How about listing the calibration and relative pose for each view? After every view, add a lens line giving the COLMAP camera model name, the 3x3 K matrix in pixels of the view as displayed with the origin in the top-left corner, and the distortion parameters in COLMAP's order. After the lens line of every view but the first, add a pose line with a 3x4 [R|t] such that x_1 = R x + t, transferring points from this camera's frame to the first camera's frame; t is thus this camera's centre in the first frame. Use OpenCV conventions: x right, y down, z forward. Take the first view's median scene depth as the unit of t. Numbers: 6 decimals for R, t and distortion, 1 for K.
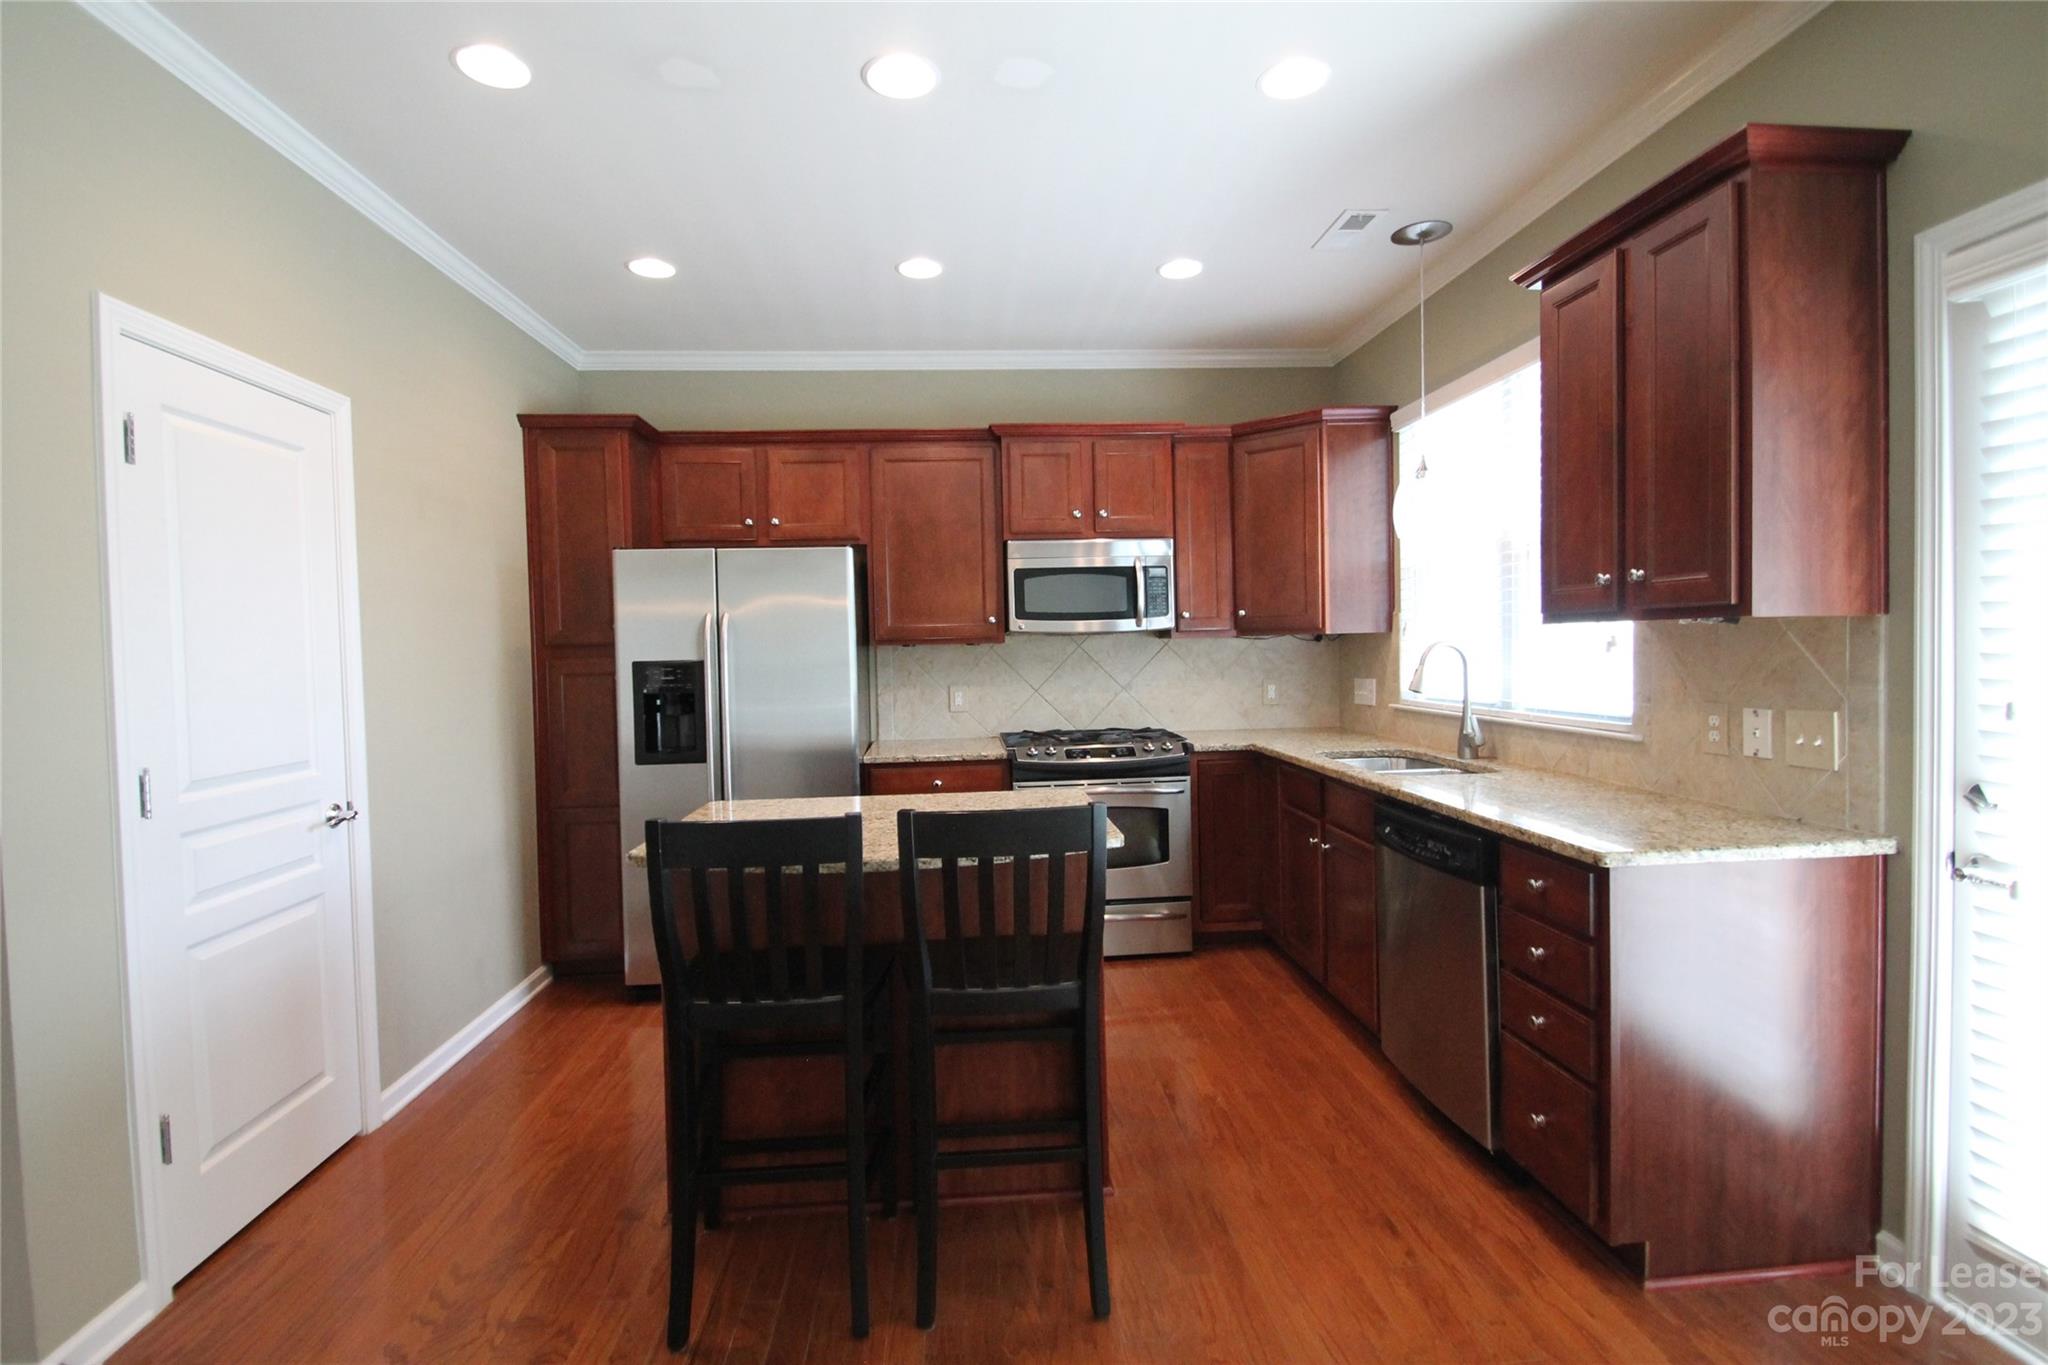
lens RADIAL K [[967.2, 0, 1017.9], [0, 967.2, 672.9], [0, 0, 1]] dist [0.011662, -0.015143]
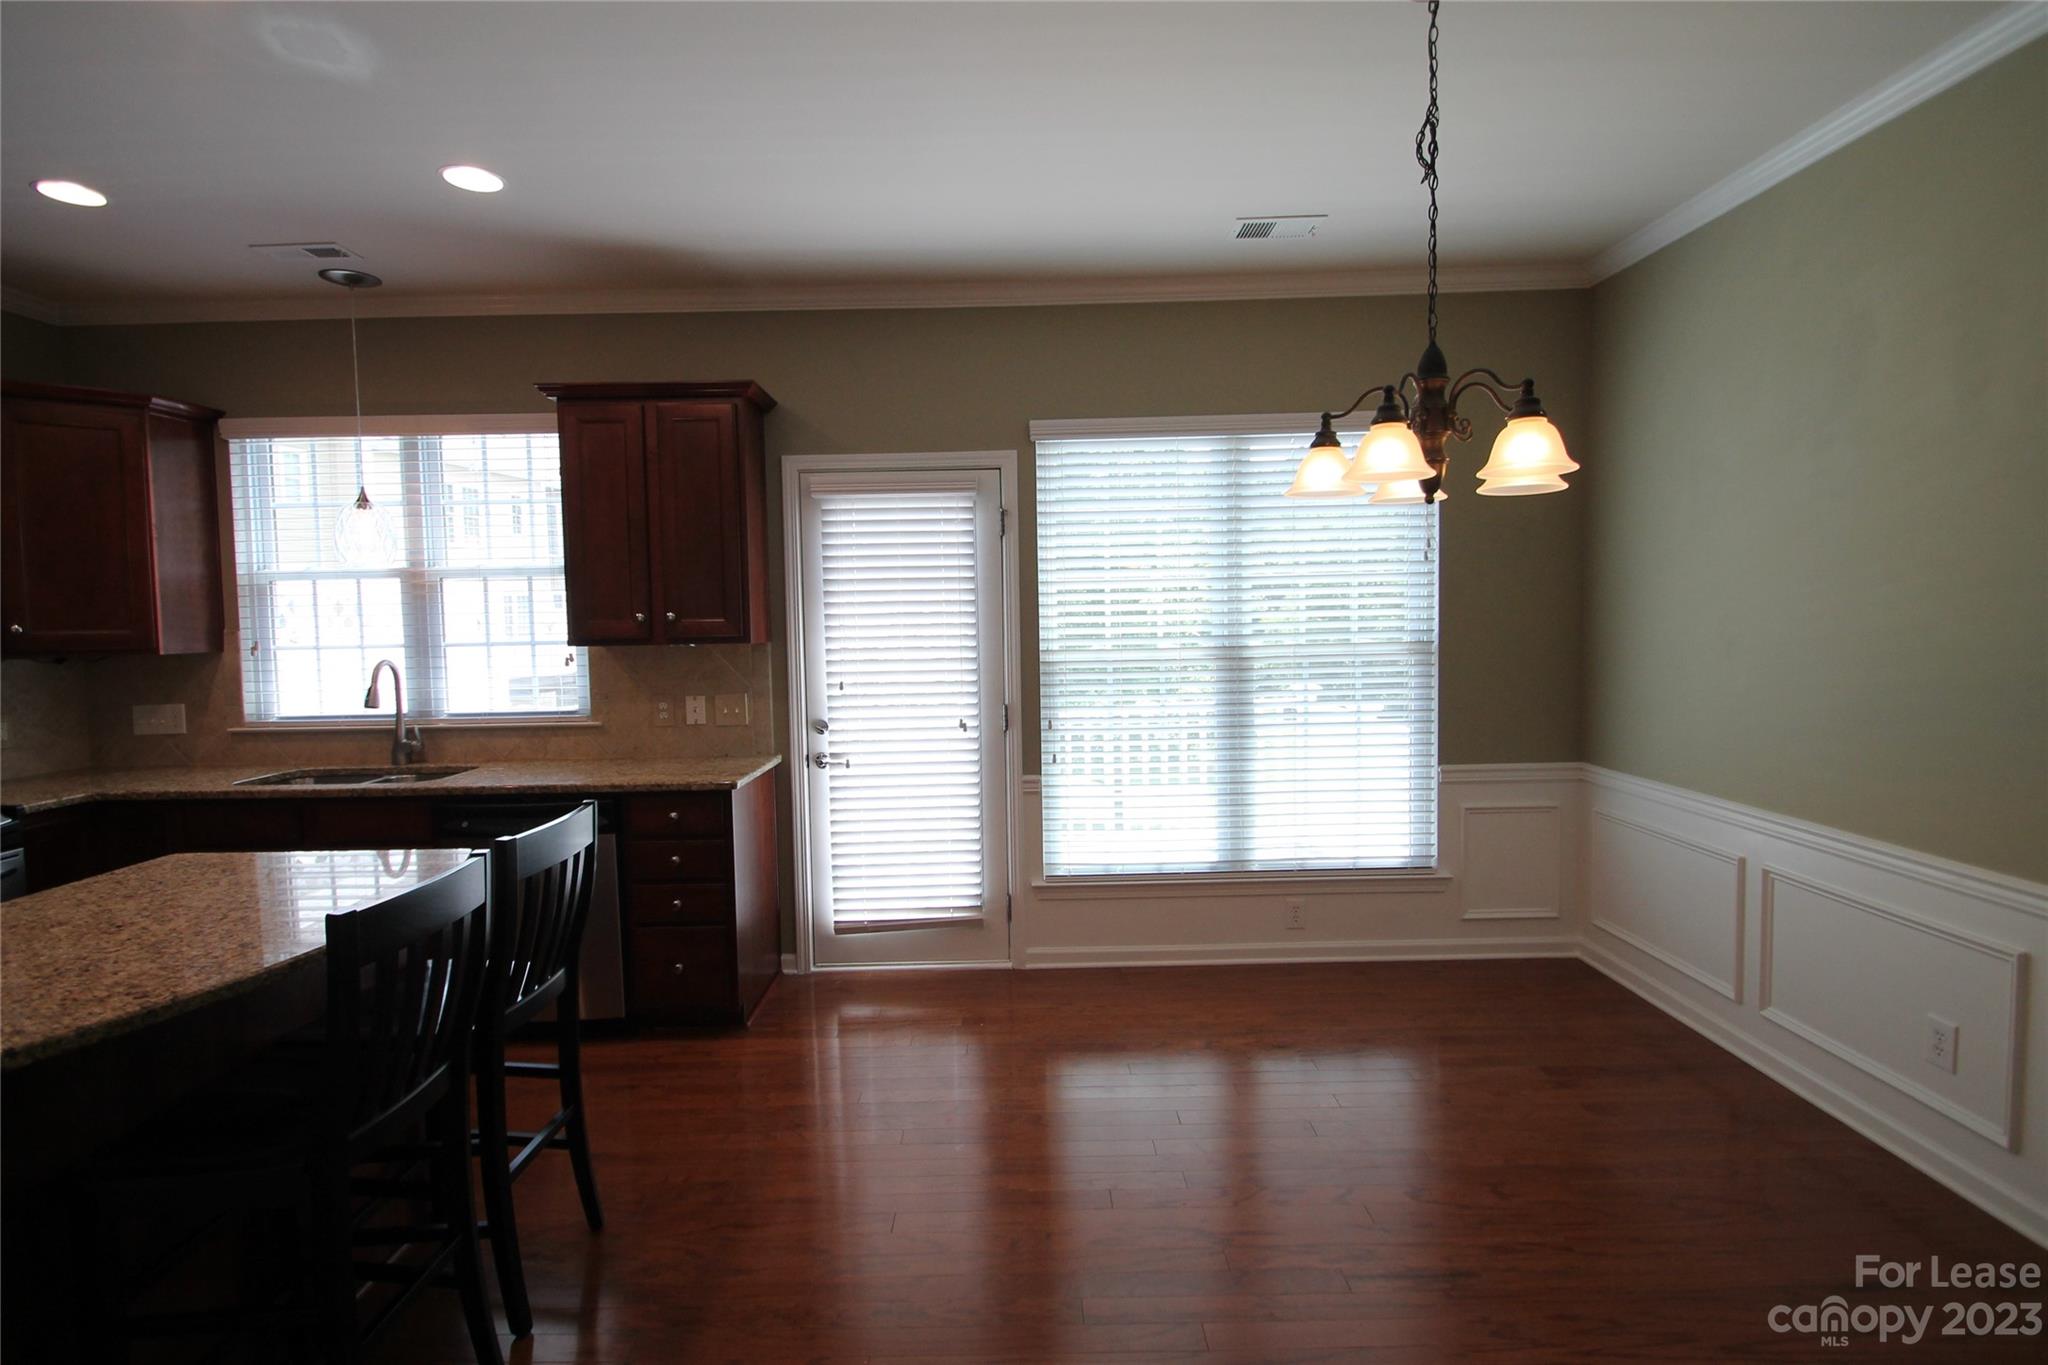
lens RADIAL K [[967.2, 0, 1007.3], [0, 967.2, 681.5], [0, 0, 1]] dist [0.011662, -0.015143]
pose [[0.073978, -0.044287, 0.996276, -0.543547], [0.042724, 0.998237, 0.041202, -0.021489], [-0.996344, 0.039517, 0.075739, 0.196448]]
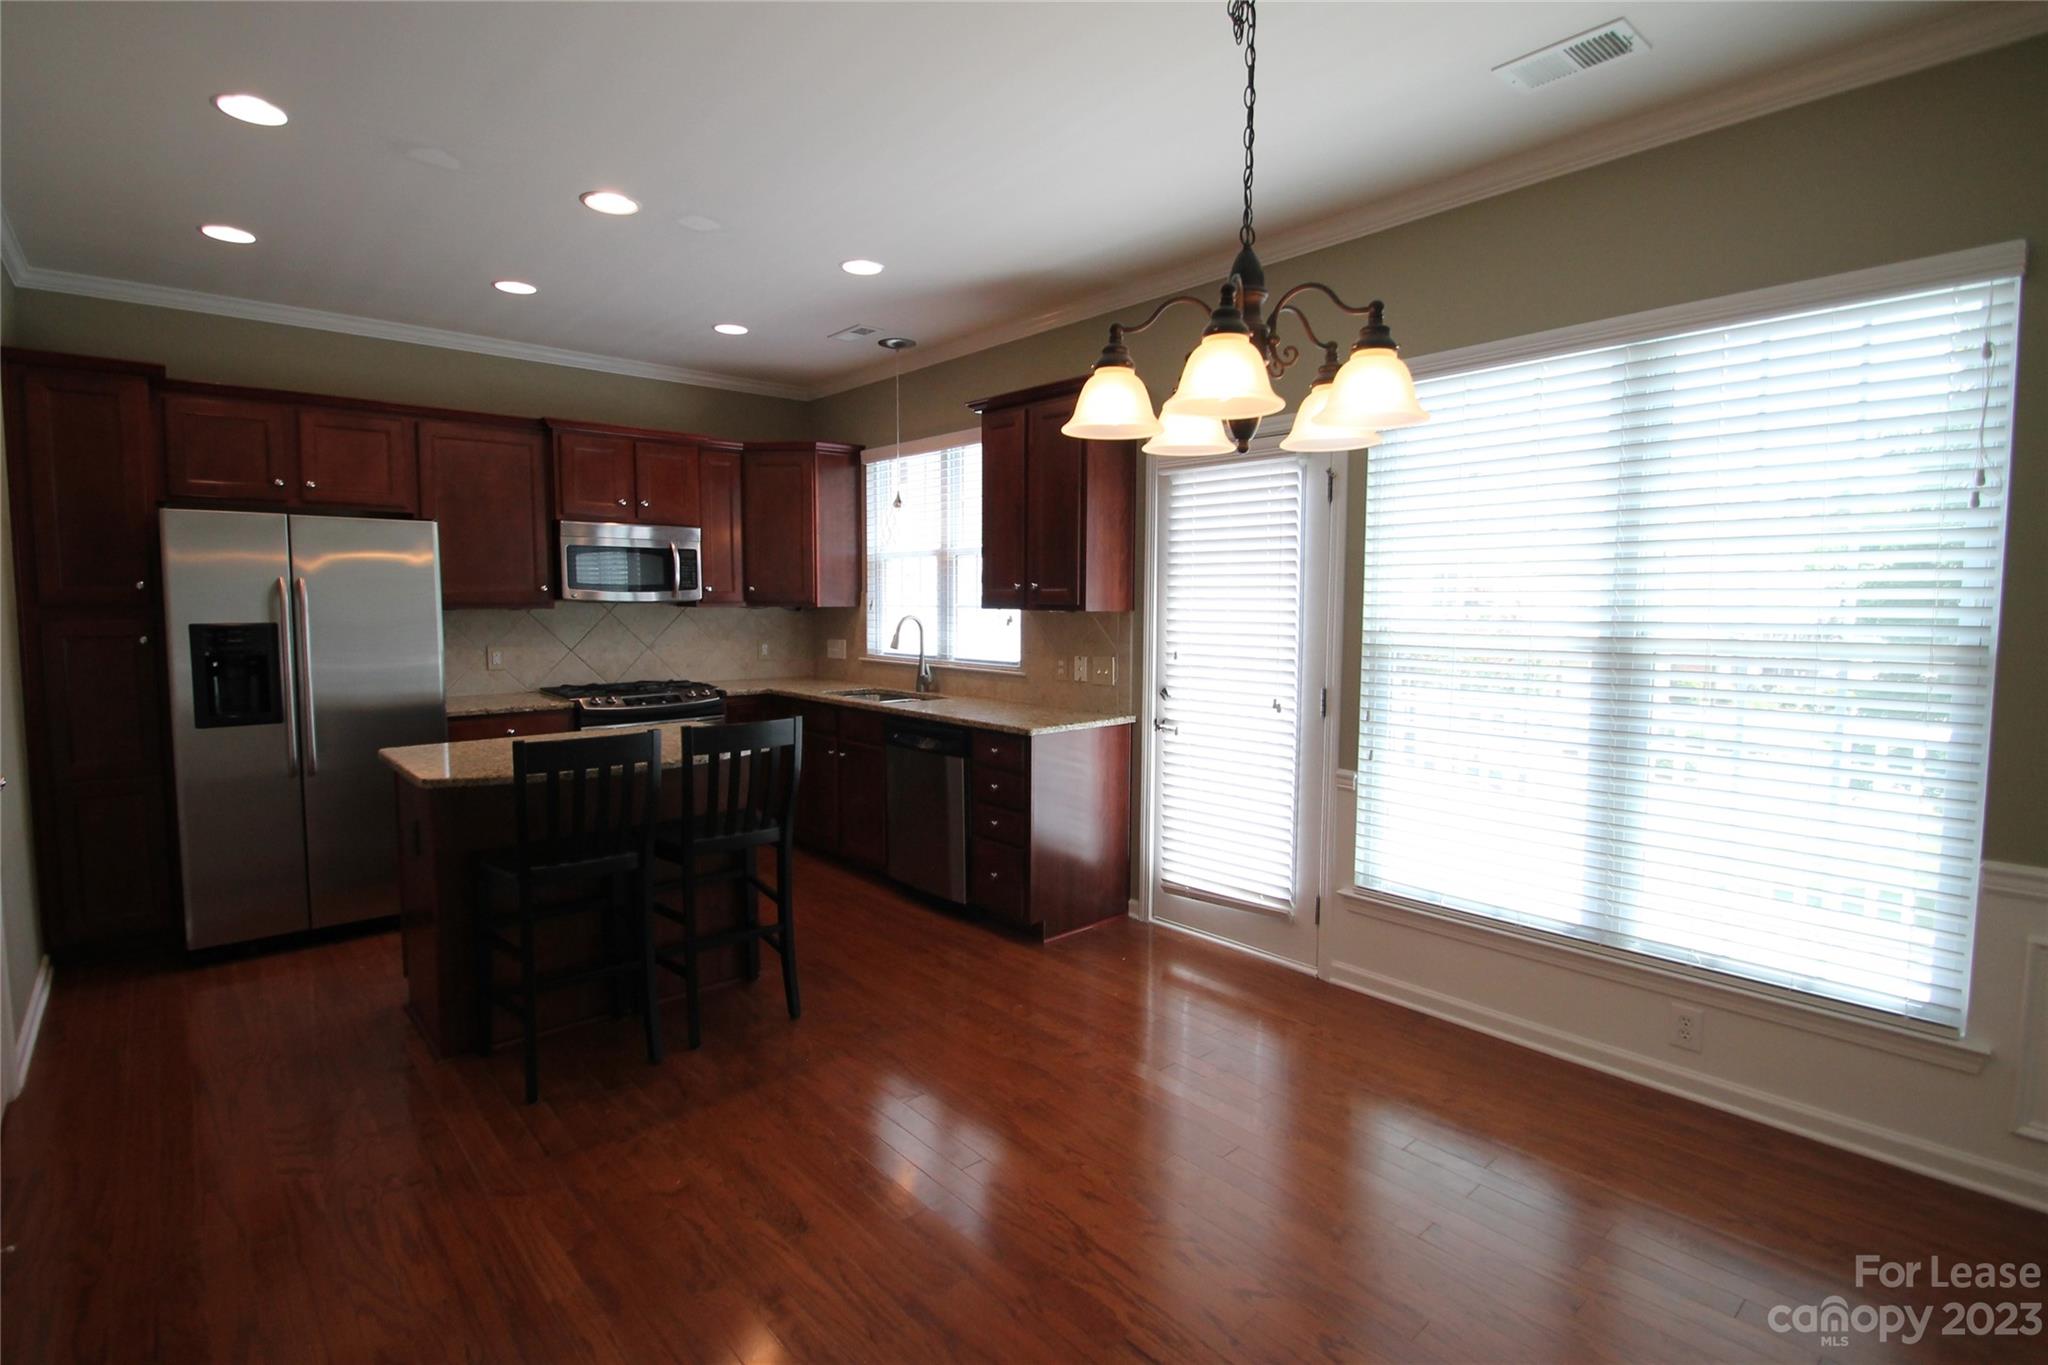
lens RADIAL K [[967.2, 0, 1014.5], [0, 967.2, 675.4], [0, 0, 1]] dist [0.011662, -0.015143]
pose [[0.796737, -0.024149, 0.603843, -0.320040], [-0.004695, 0.998924, 0.046144, -0.008855], [-0.604307, -0.039599, 0.795767, -0.290233]]
